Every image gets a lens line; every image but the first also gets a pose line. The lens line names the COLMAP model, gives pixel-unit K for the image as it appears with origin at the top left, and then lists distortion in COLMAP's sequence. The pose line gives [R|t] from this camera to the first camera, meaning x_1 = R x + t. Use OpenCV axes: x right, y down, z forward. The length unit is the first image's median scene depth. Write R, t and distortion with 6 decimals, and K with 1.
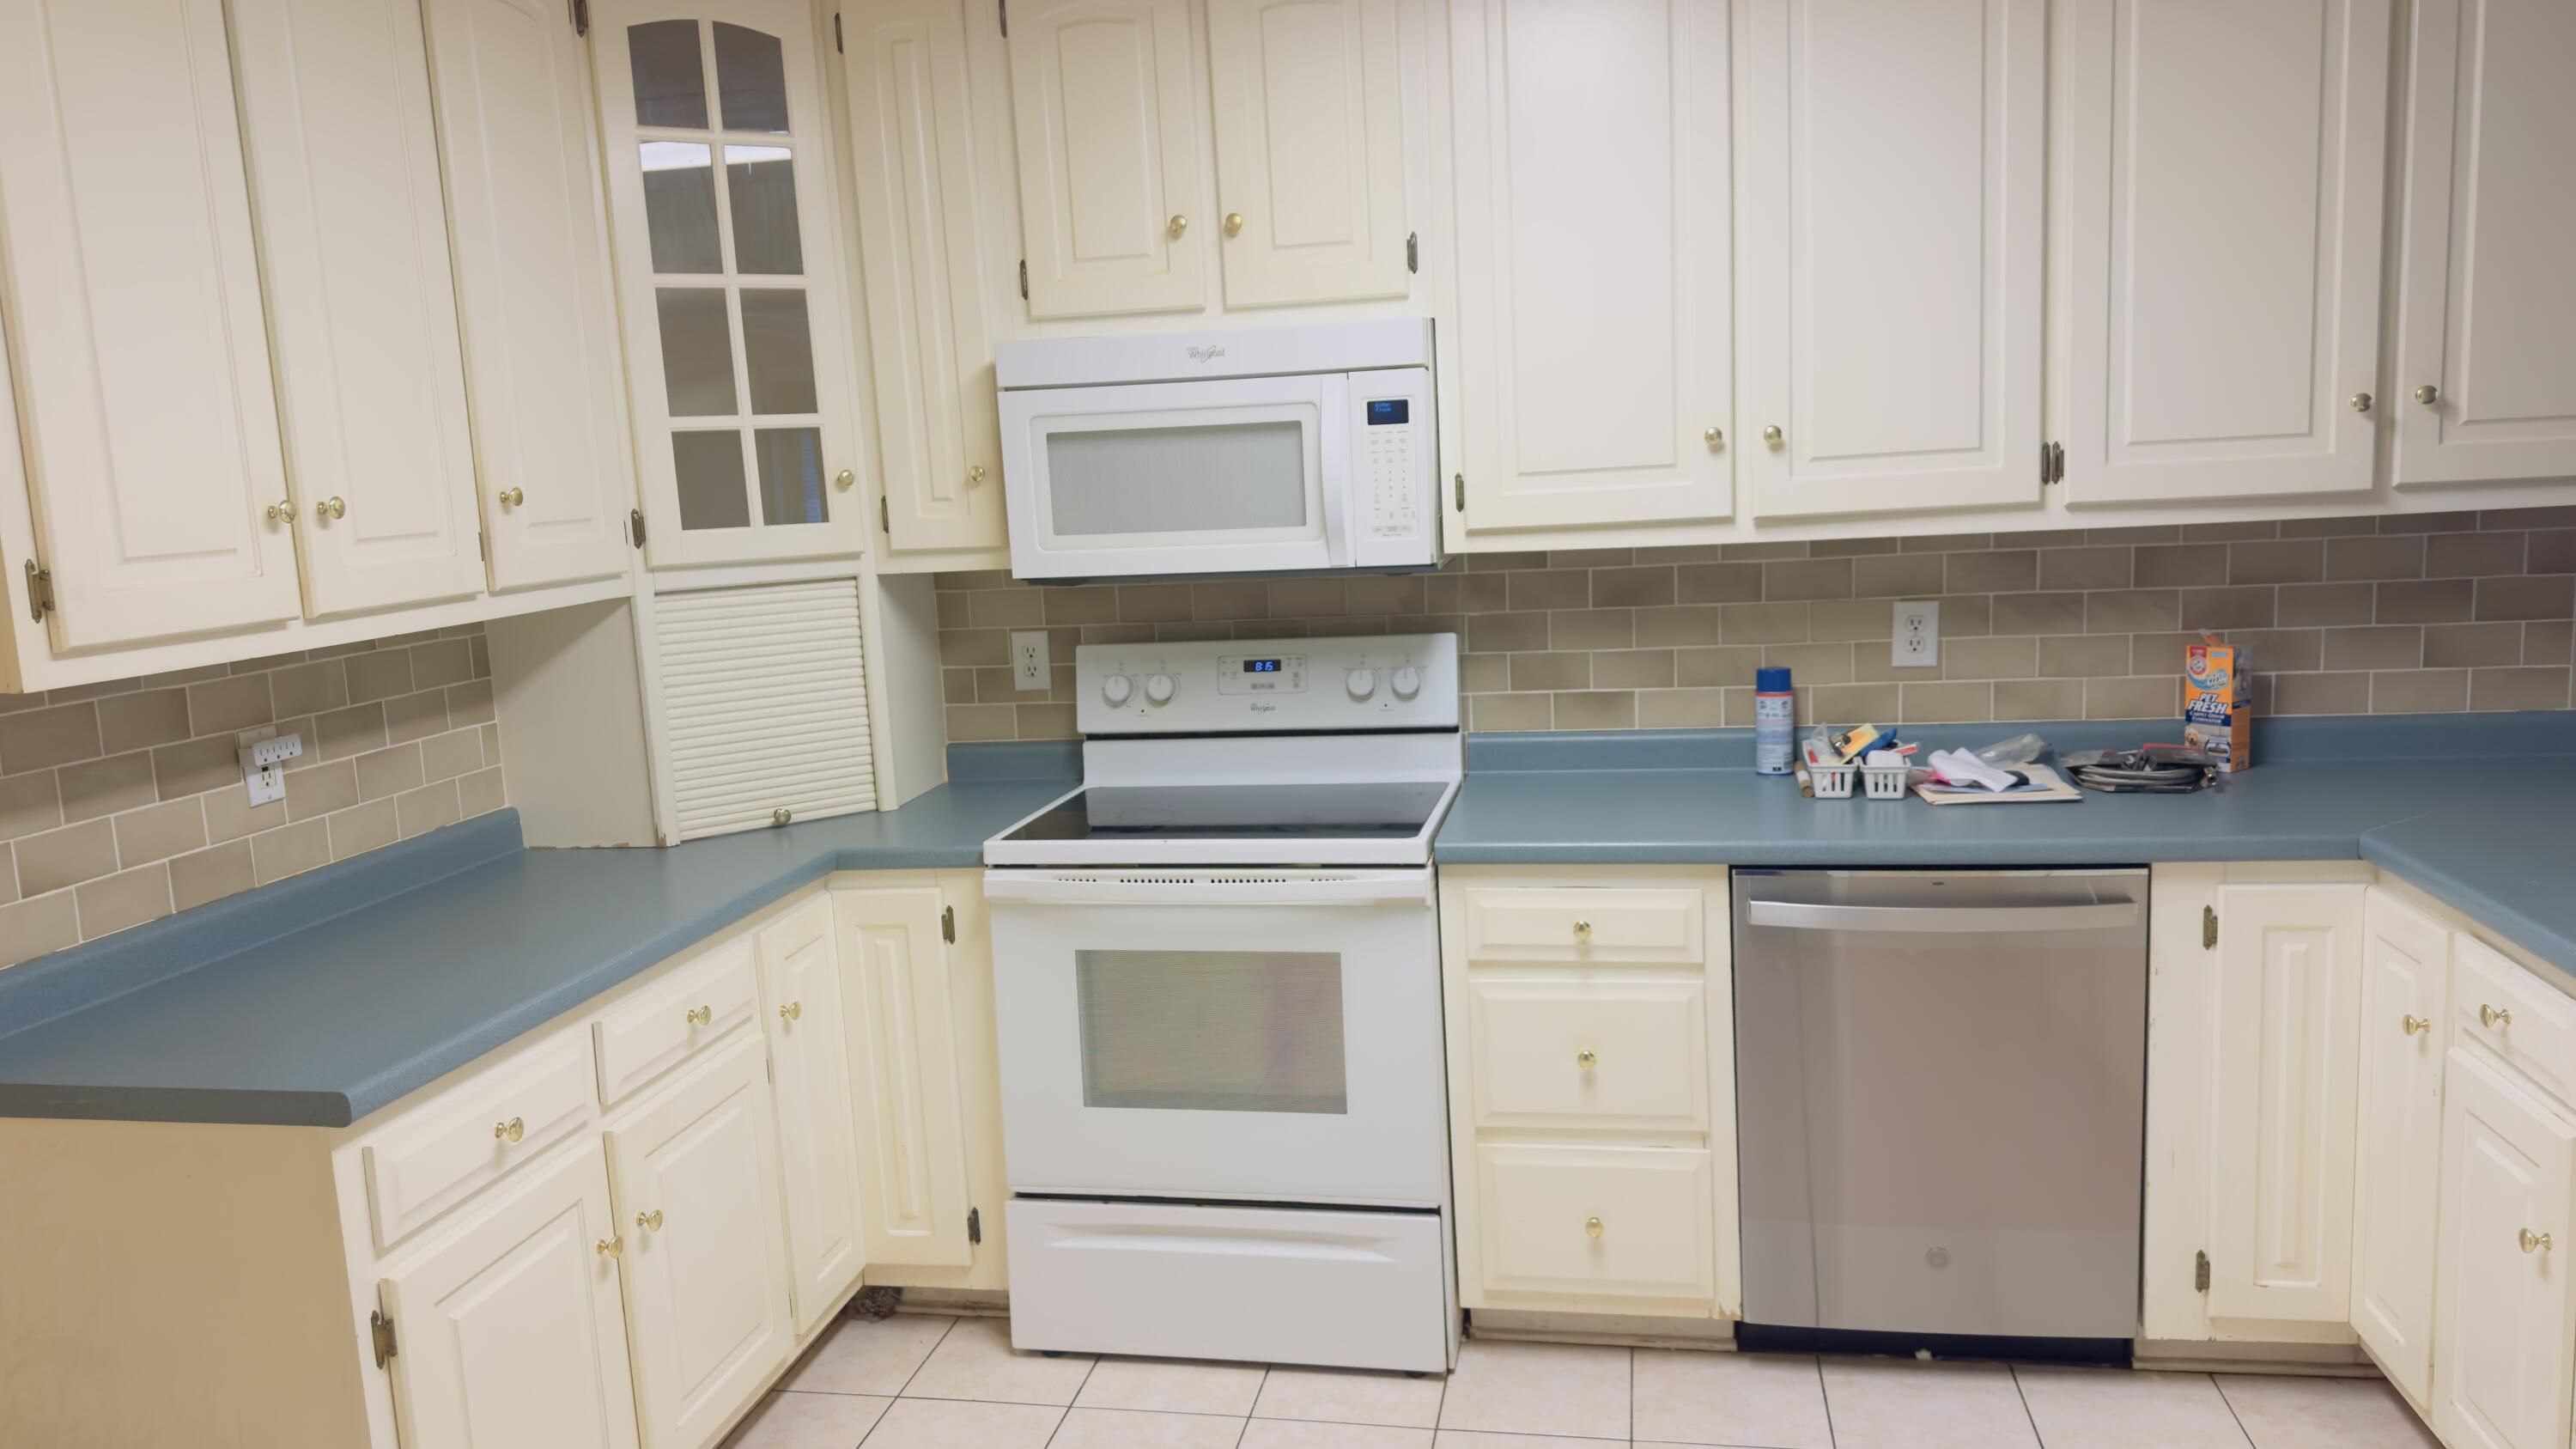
lens RADIAL K [[1822.8, 0, 1288.0], [0, 1822.8, 724.5], [0, 0, 1]] dist [0.052051, -0.001932]
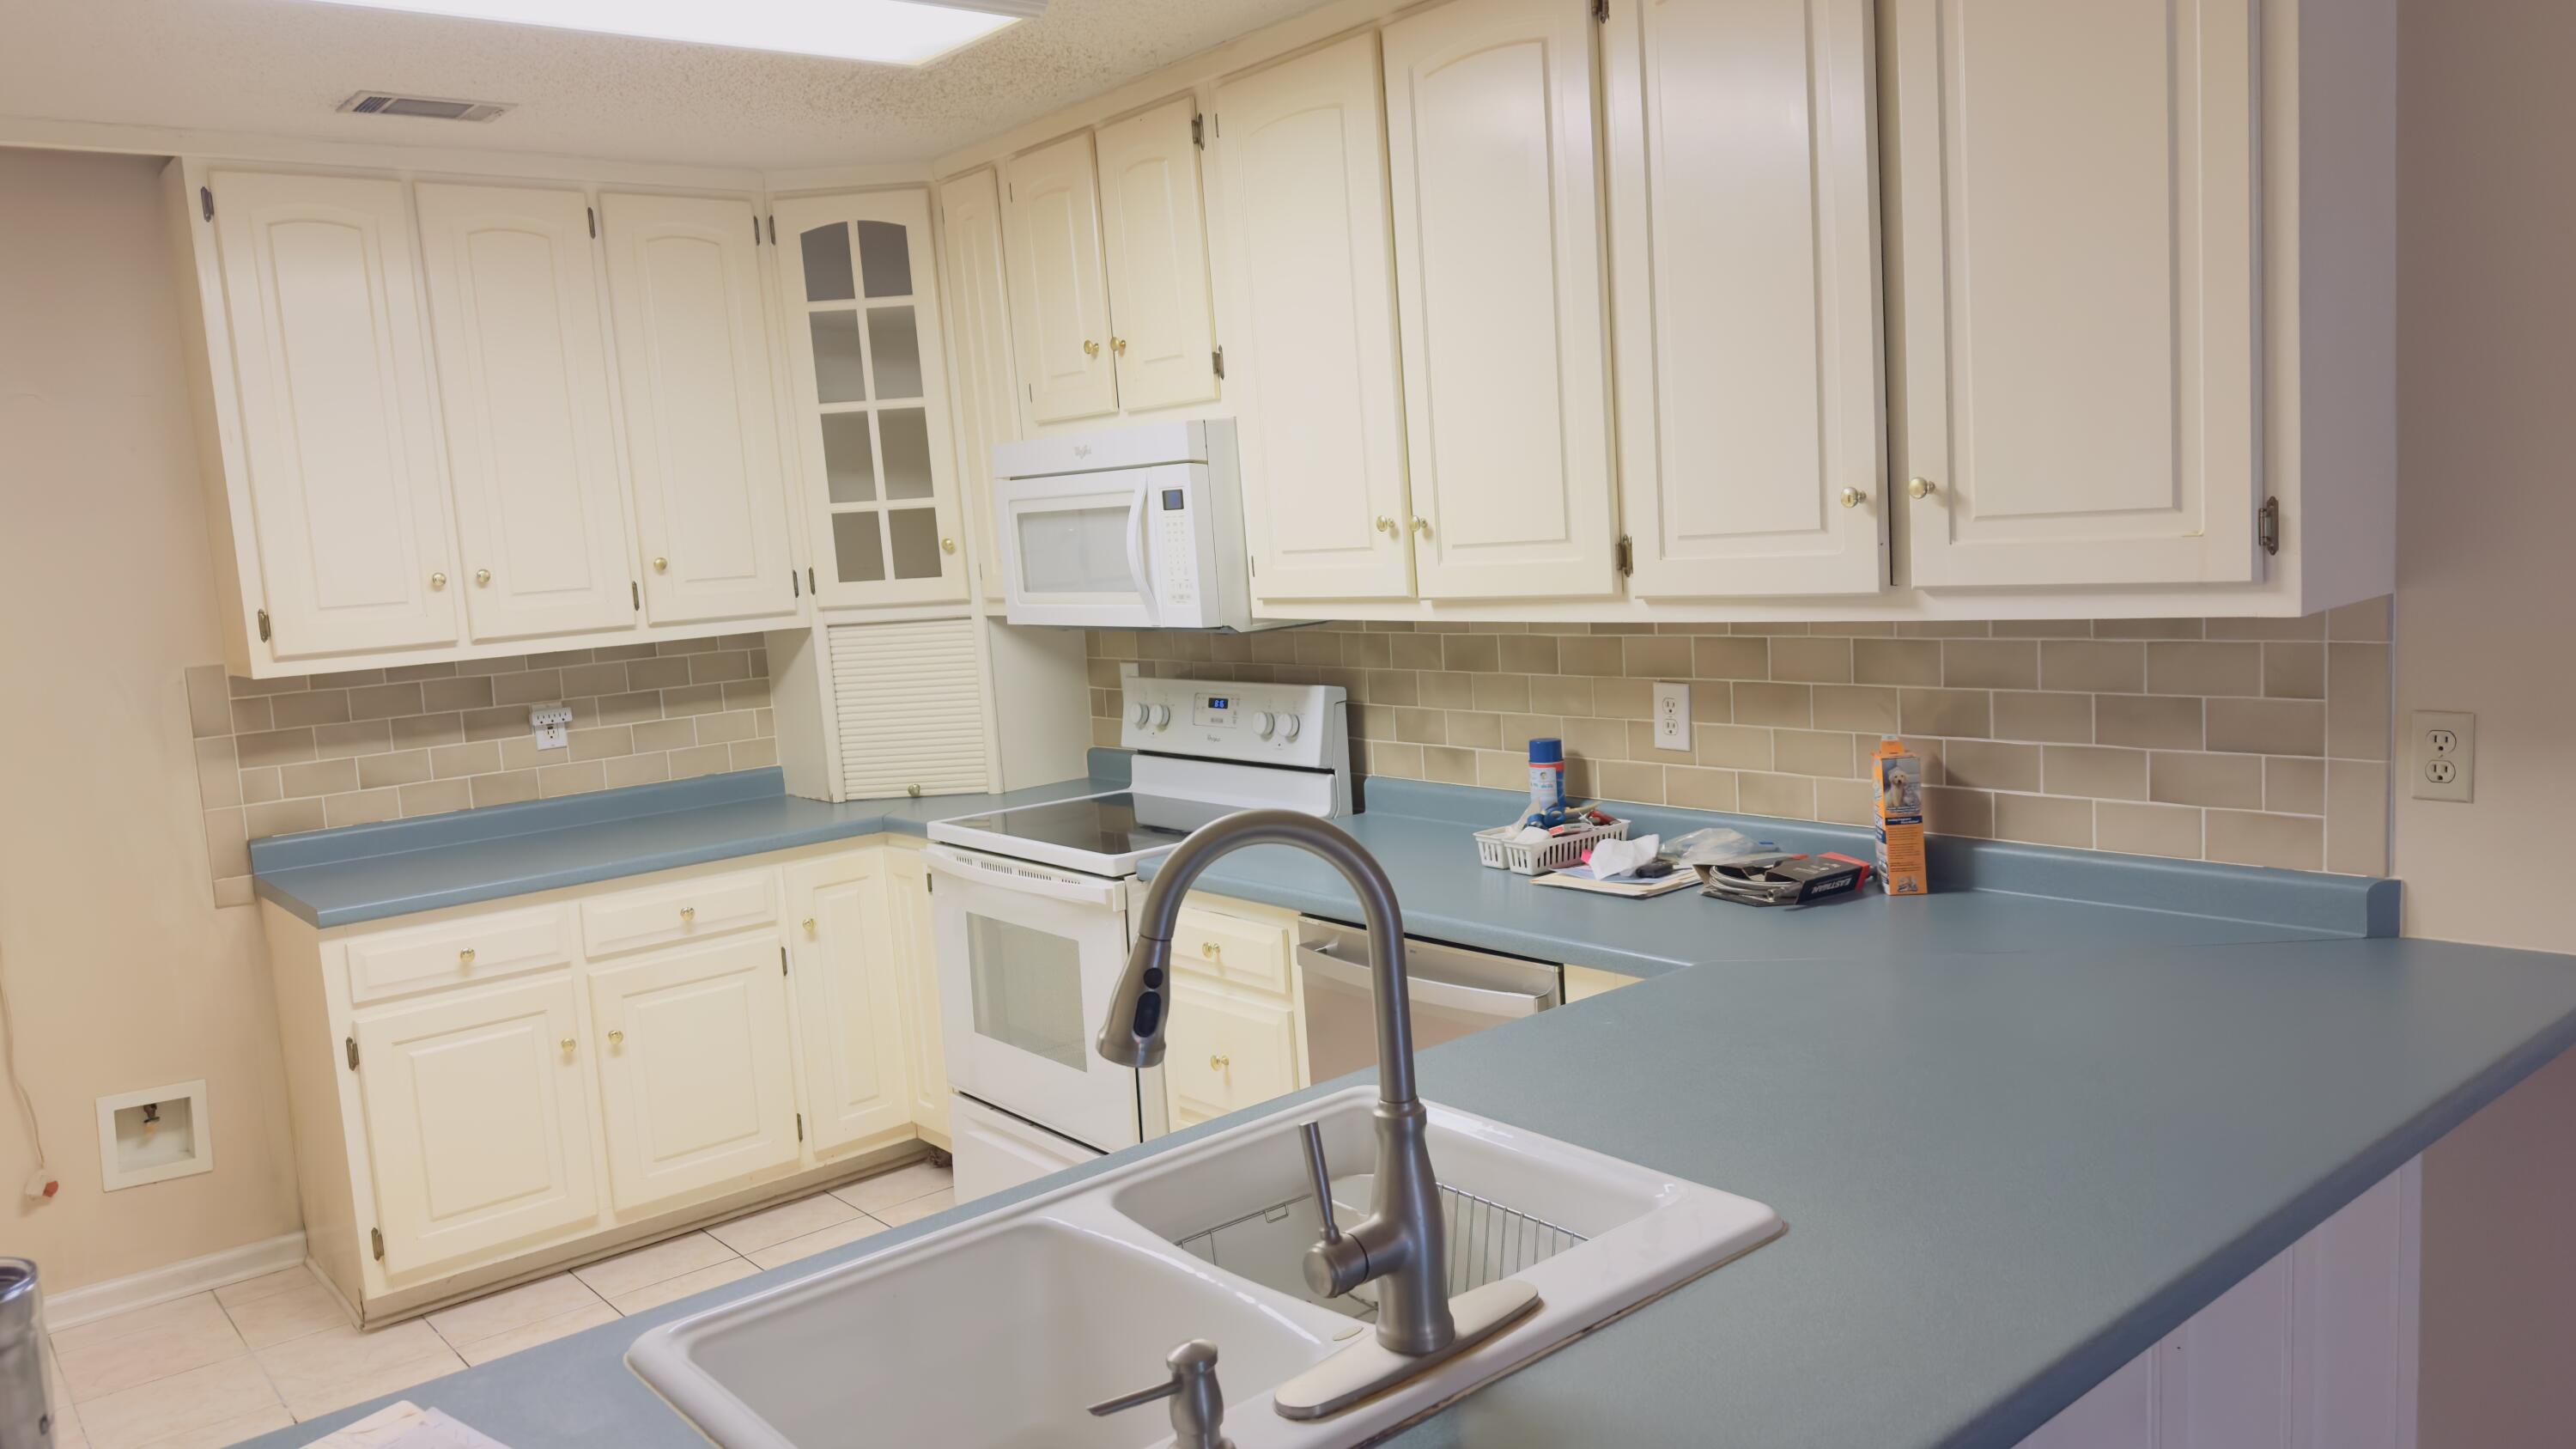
lens RADIAL K [[1782.7, 0, 1296.9], [0, 1782.7, 734.1], [0, 0, 1]] dist [0.172458, -0.319762]
pose [[0.778567, 0.077367, -0.622774, 0.828731], [-0.068546, 0.996918, 0.038154, -0.066090], [0.623807, 0.012983, 0.781471, 0.131740]]
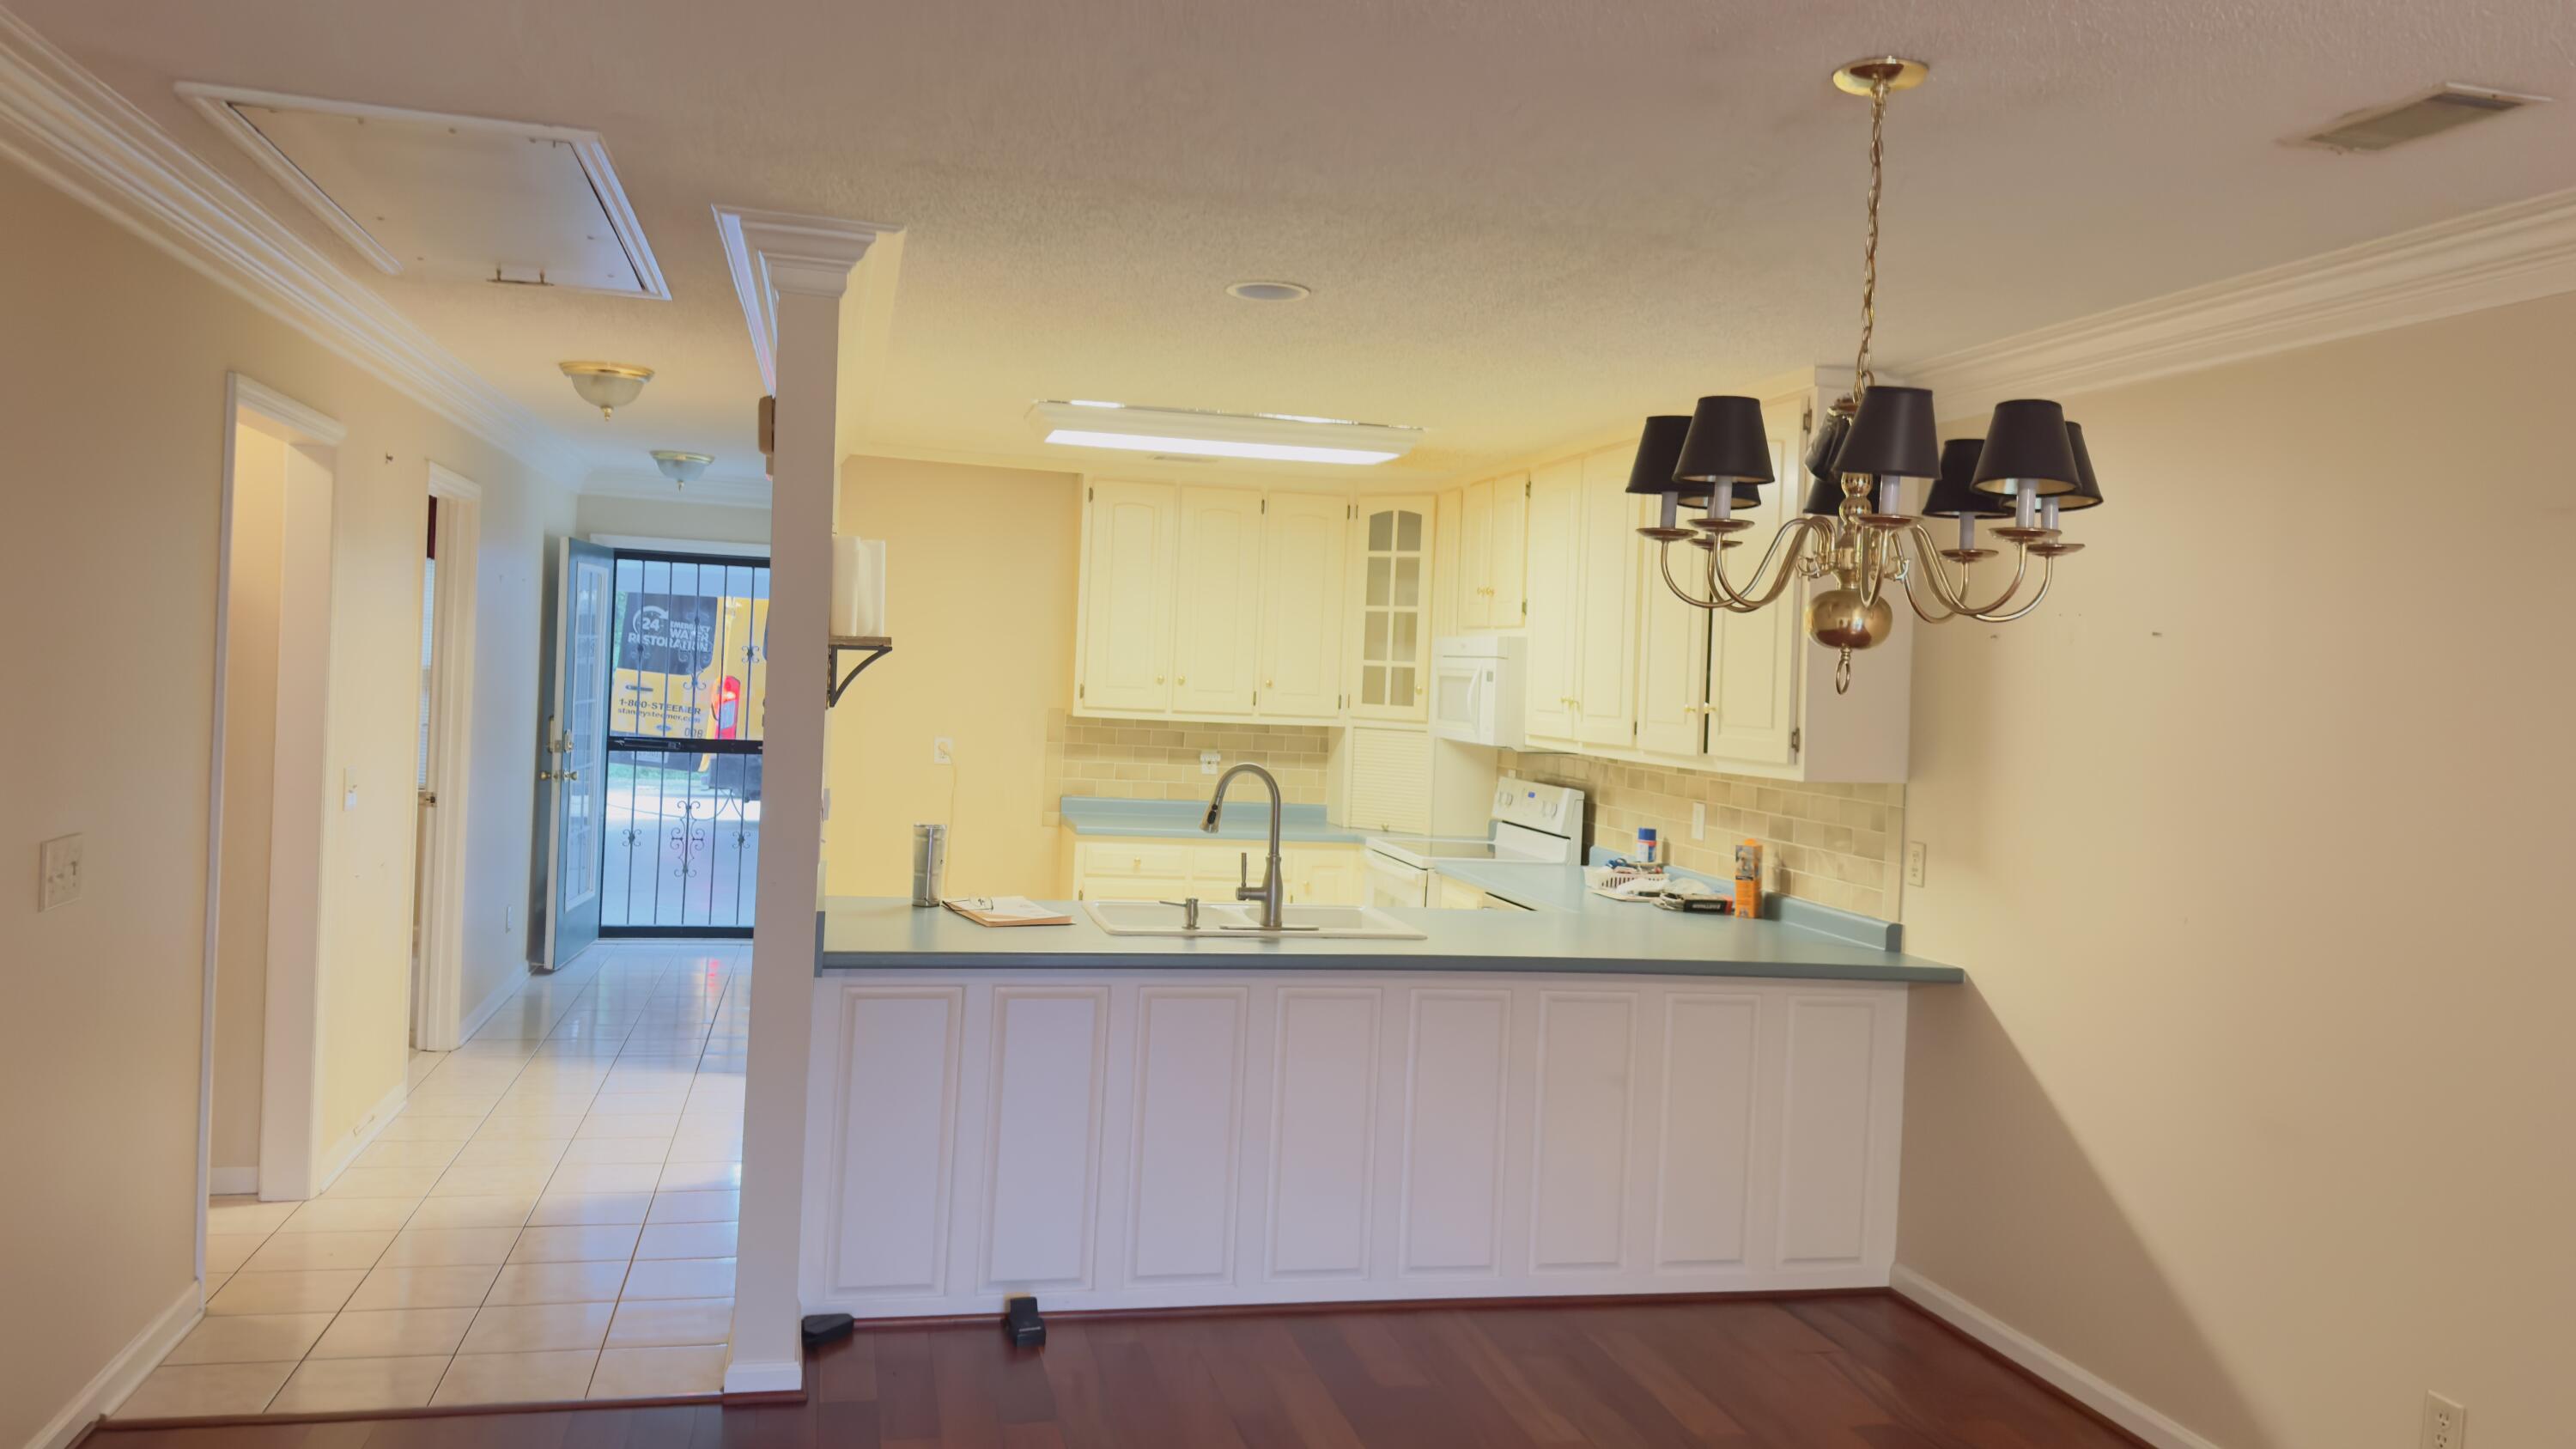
lens RADIAL K [[1792.5, 0, 1285.5], [0, 1792.5, 697.0], [0, 0, 1]] dist [0.179890, -0.427218]
pose [[0.415263, 0.083135, -0.905895, 1.881862], [-0.202895, 0.979195, -0.003145, -0.085745], [0.886786, 0.185108, 0.423492, -0.147394]]
